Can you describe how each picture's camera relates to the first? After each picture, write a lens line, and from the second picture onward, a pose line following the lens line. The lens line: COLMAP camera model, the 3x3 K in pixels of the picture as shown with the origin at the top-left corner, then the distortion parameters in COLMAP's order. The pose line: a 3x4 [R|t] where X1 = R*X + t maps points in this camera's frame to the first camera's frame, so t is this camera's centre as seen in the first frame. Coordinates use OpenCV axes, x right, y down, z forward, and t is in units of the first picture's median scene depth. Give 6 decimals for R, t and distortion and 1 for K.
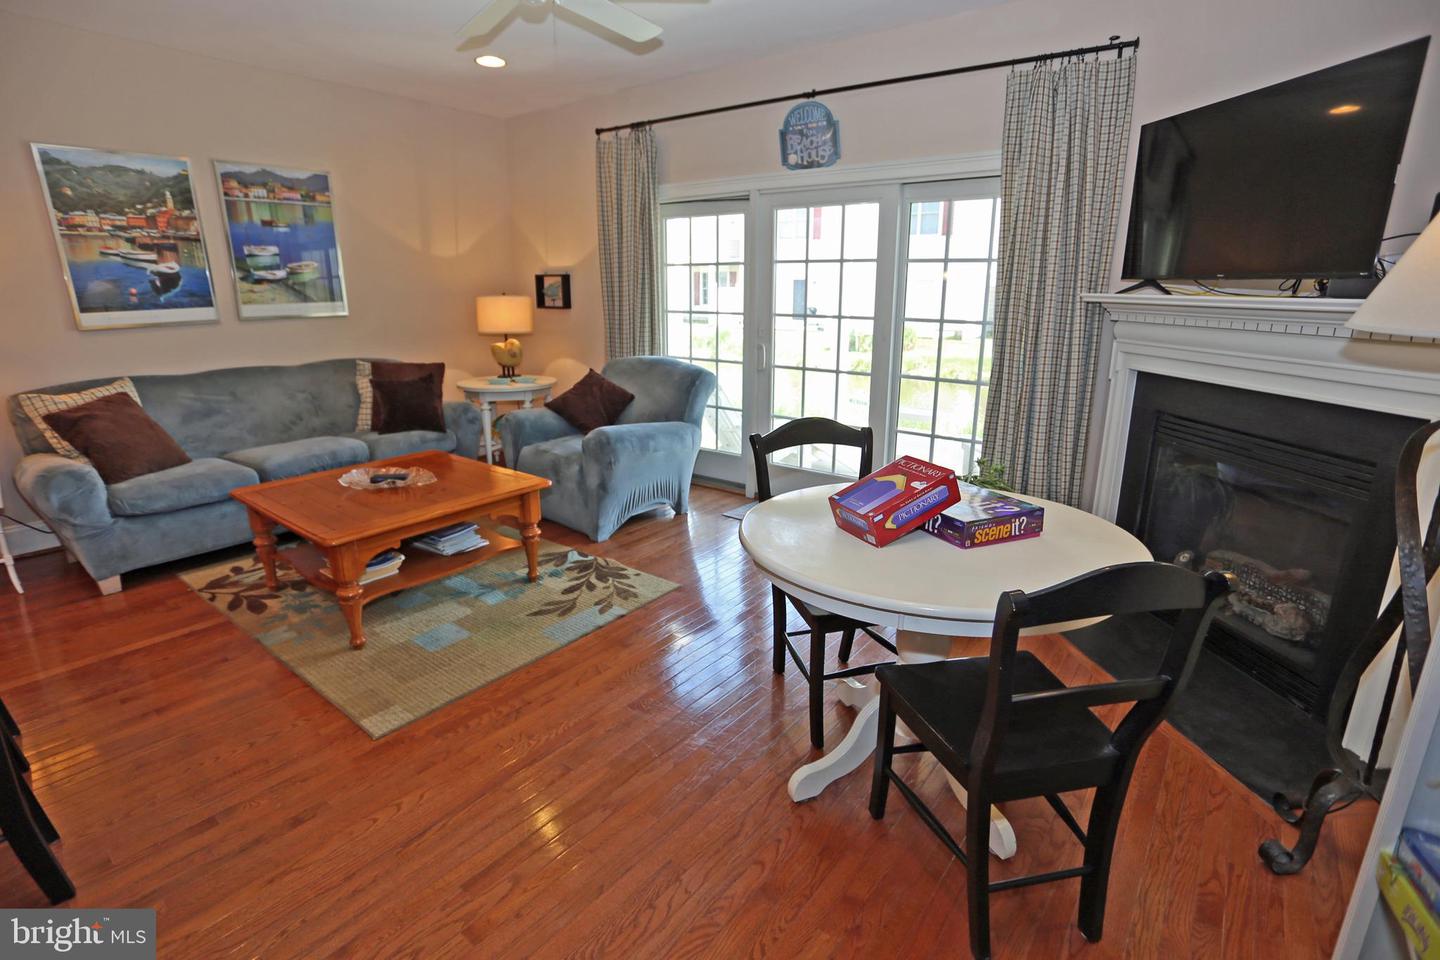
lens RADIAL K [[704.6, 0, 722.0], [0, 704.6, 477.4], [0, 0, 1]] dist [-0.067089, 0.025795]
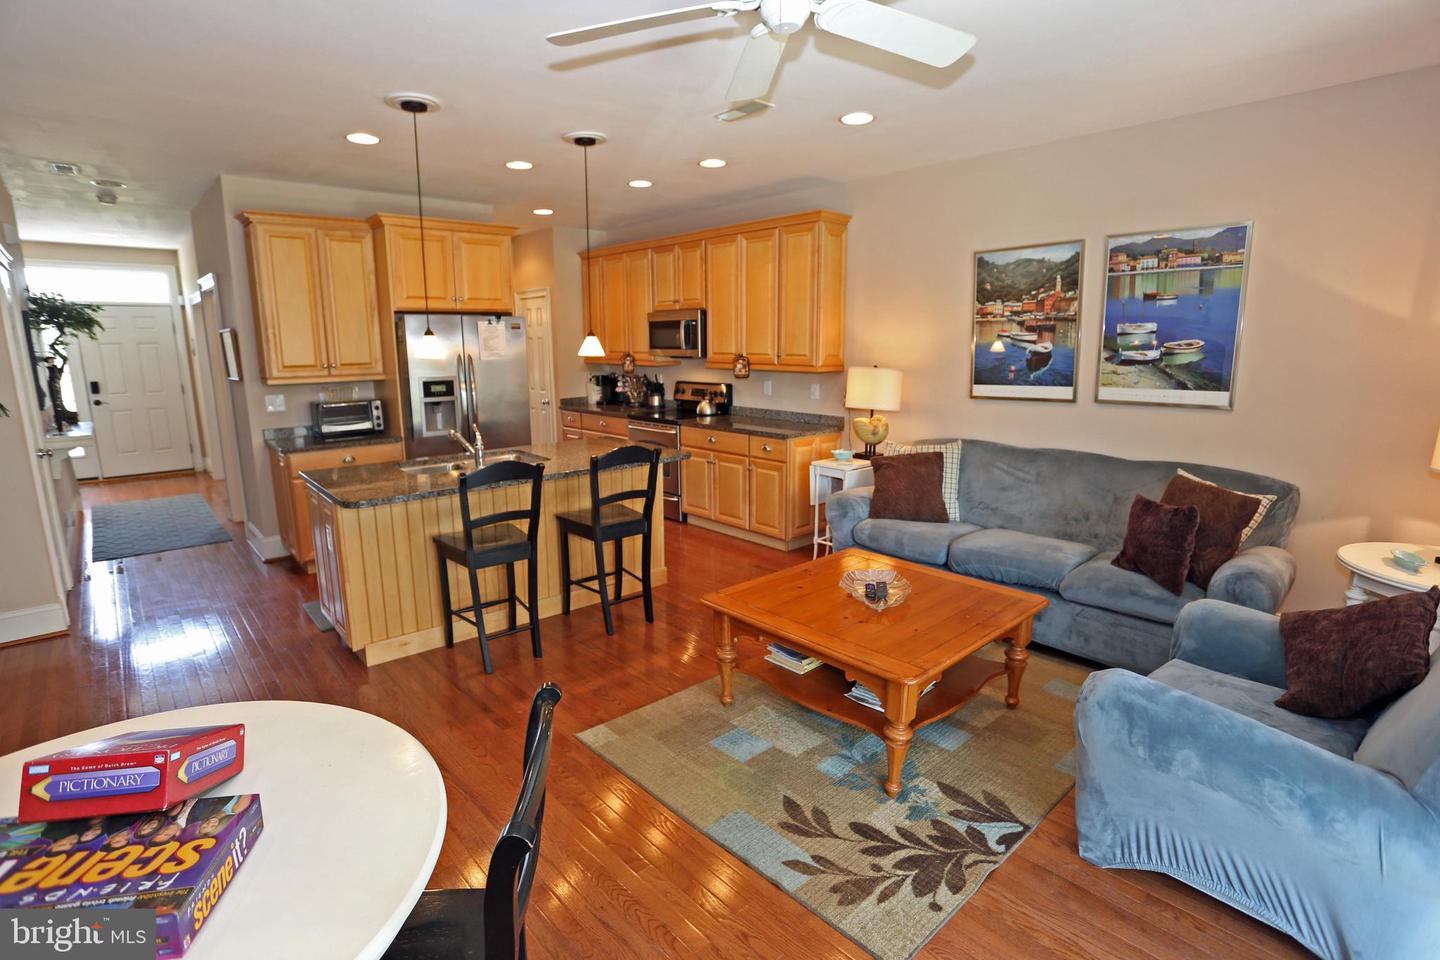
lens RADIAL K [[704.6, 0, 719.8], [0, 704.6, 474.7], [0, 0, 1]] dist [-0.067089, 0.025795]
pose [[-0.173730, 0.182992, -0.967642, 0.342179], [-0.249751, 0.942274, 0.223035, -0.242166], [0.952598, 0.280417, -0.117999, 0.718876]]
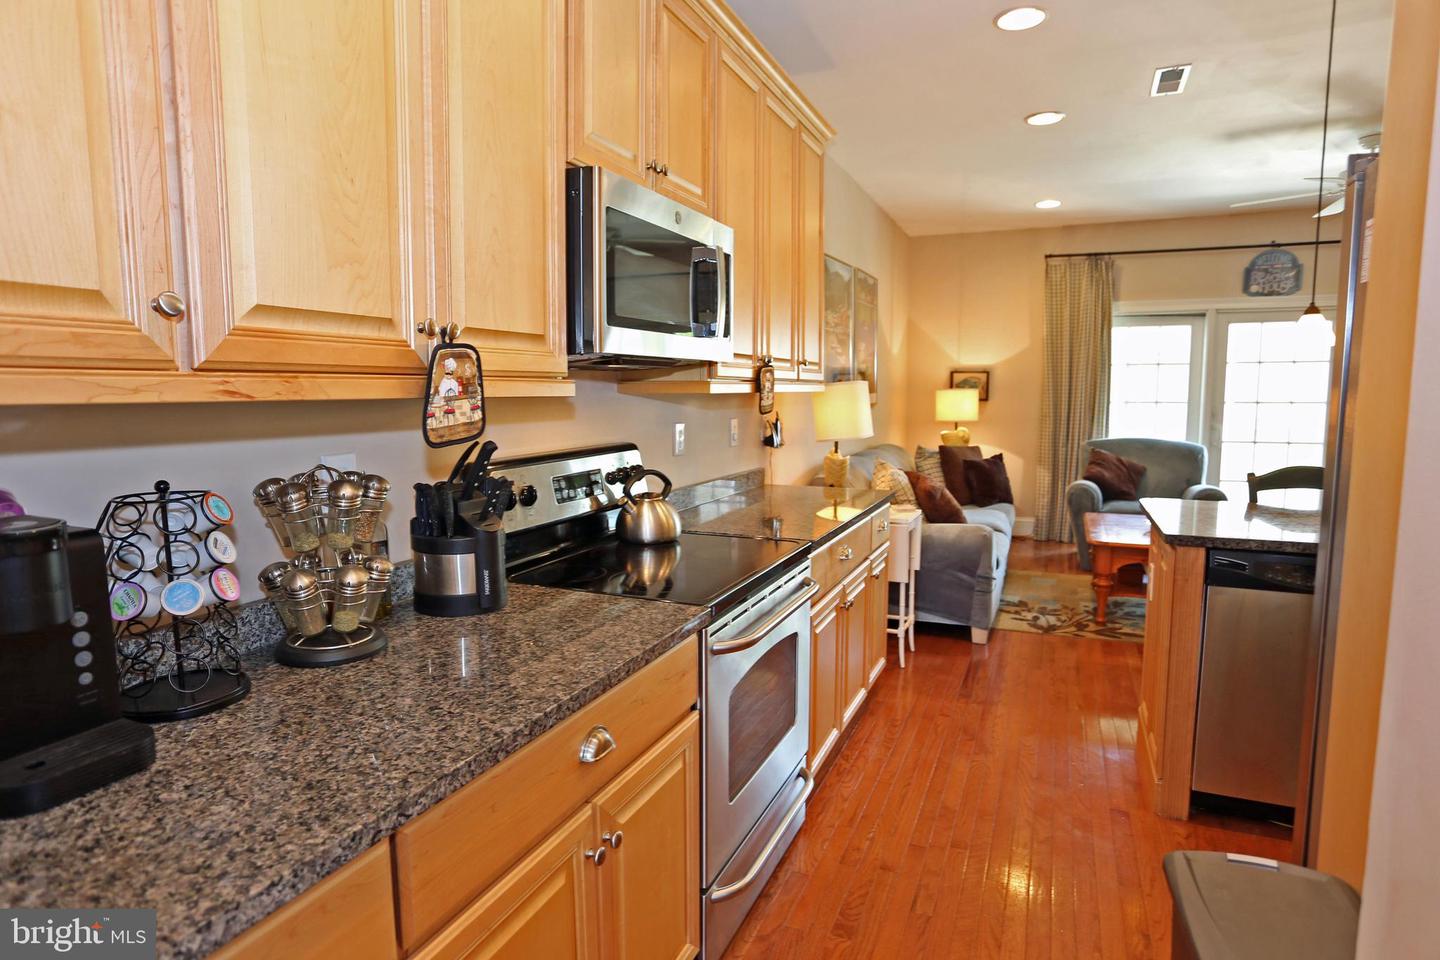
lens RADIAL K [[802.6, 0, 733.4], [0, 802.6, 465.0], [0, 0, 1]] dist [-0.020167, 0.003523]
pose [[0.962520, -0.034306, 0.269032, -1.366335], [0.078476, 0.984763, -0.155188, 0.045957], [-0.259609, 0.170484, 0.950546, -0.163265]]
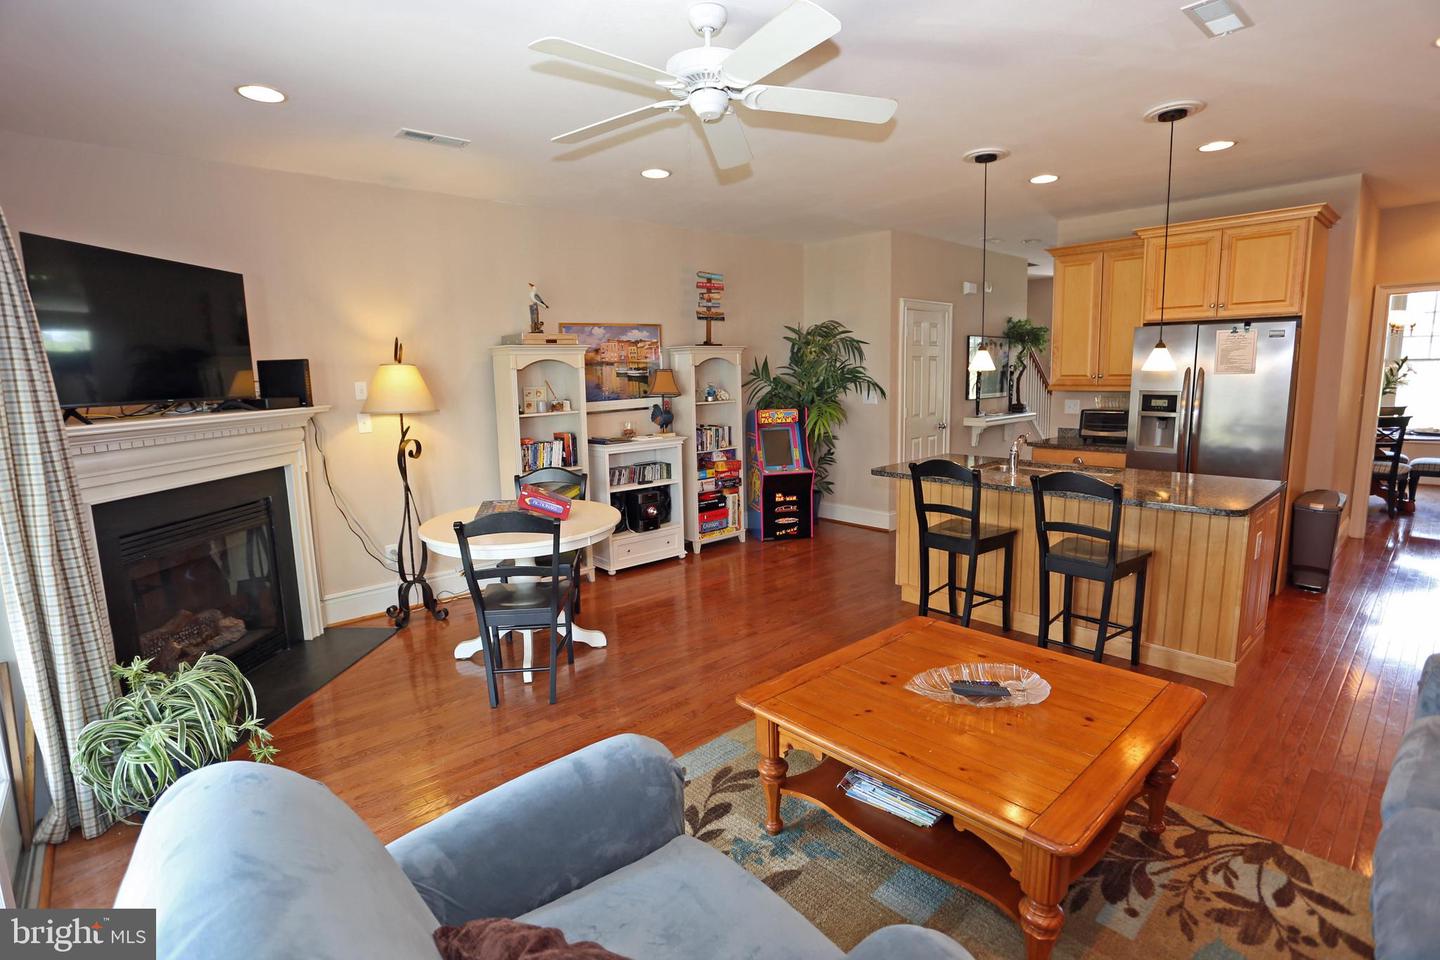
lens RADIAL K [[704.6, 0, 718.6], [0, 704.6, 475.7], [0, 0, 1]] dist [-0.067089, 0.025795]
pose [[-0.984348, -0.009170, 0.176000, -0.289346], [0.062539, 0.915480, 0.397474, -0.386167], [-0.164769, 0.402260, -0.900577, 1.289922]]
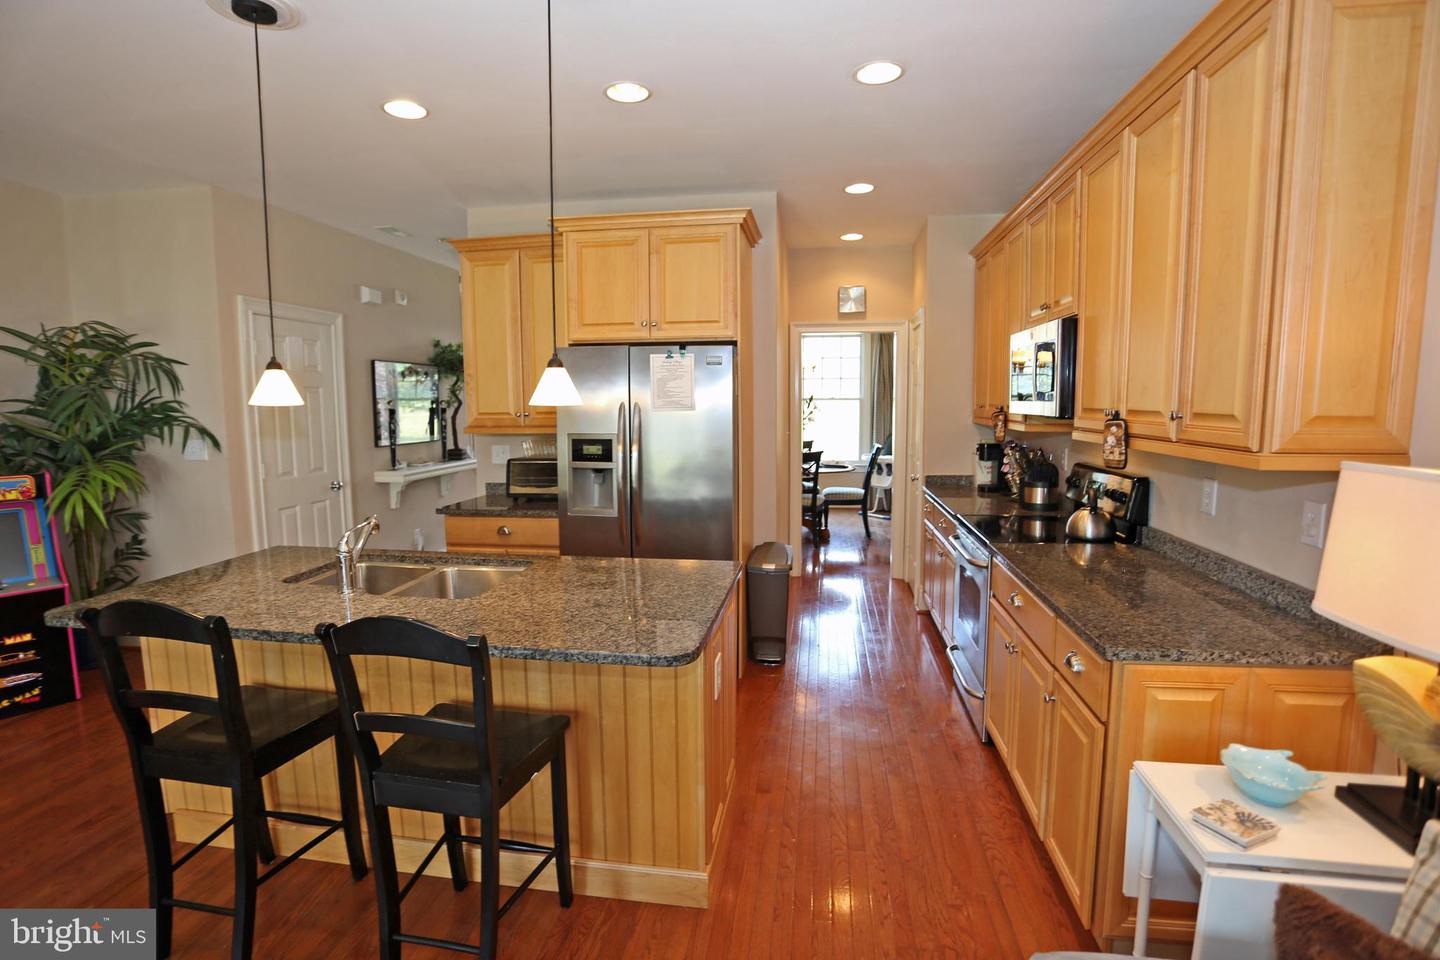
lens RADIAL K [[704.6, 0, 716.6], [0, 704.6, 471.7], [0, 0, 1]] dist [-0.067089, 0.025795]
pose [[-0.874208, 0.050993, -0.482866, -0.532074], [-0.122813, 0.938911, 0.321502, -0.263972], [0.469762, 0.340362, -0.814541, 0.860726]]
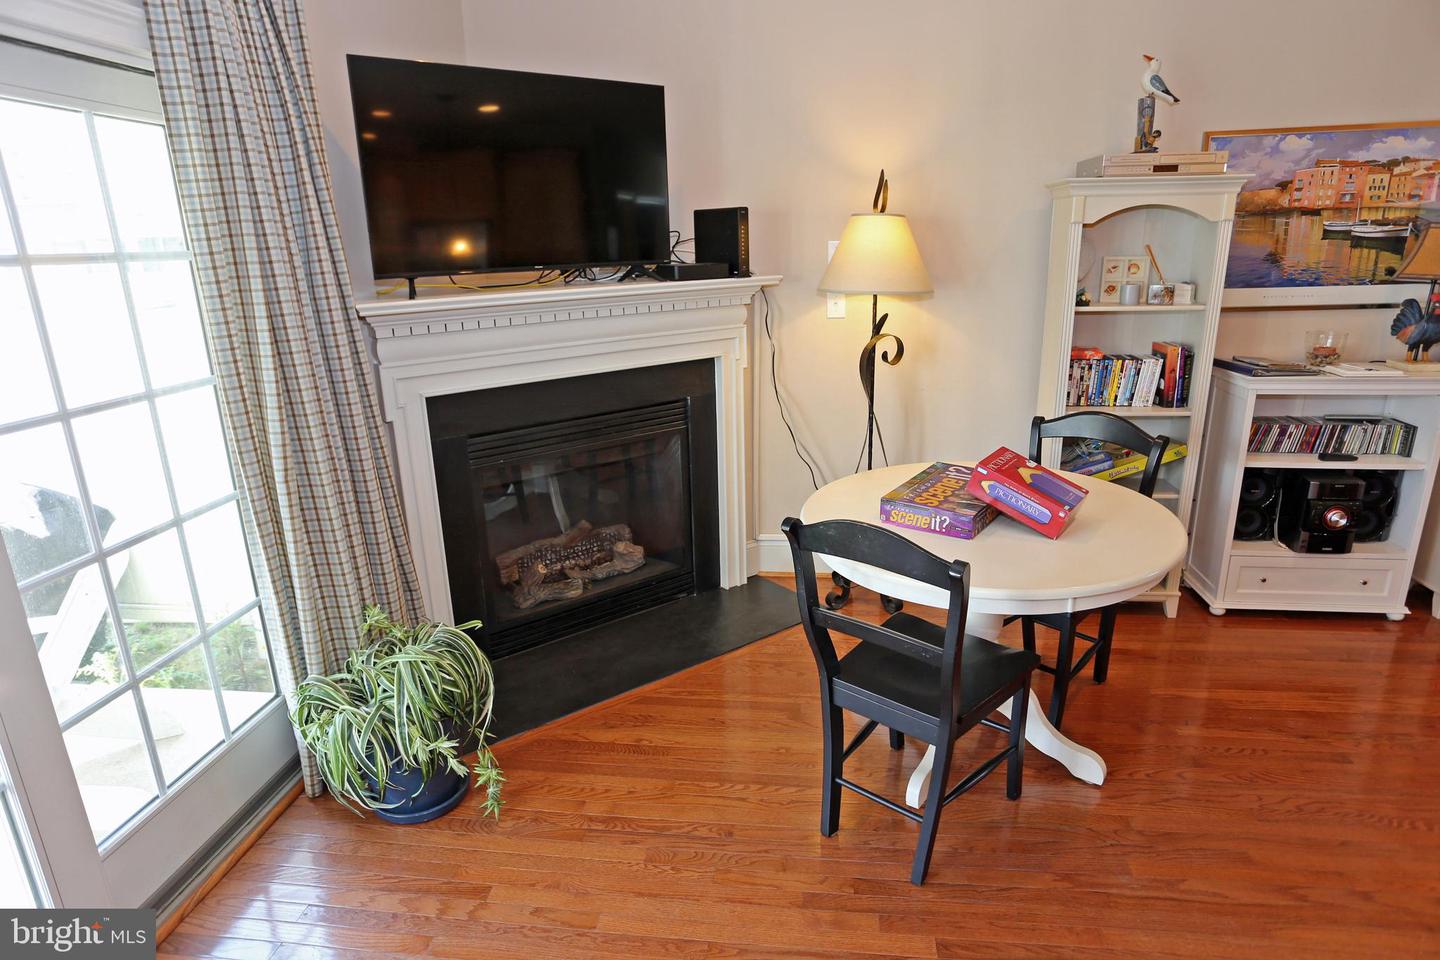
lens RADIAL K [[815.6, 0, 728.0], [0, 815.6, 473.9], [0, 0, 1]] dist [-0.033442, 0.016772]
pose [[-0.516316, -0.233209, 0.824034, -0.248663], [0.243764, 0.882386, 0.402459, -0.279979], [-0.820973, 0.408666, -0.398742, 0.875063]]
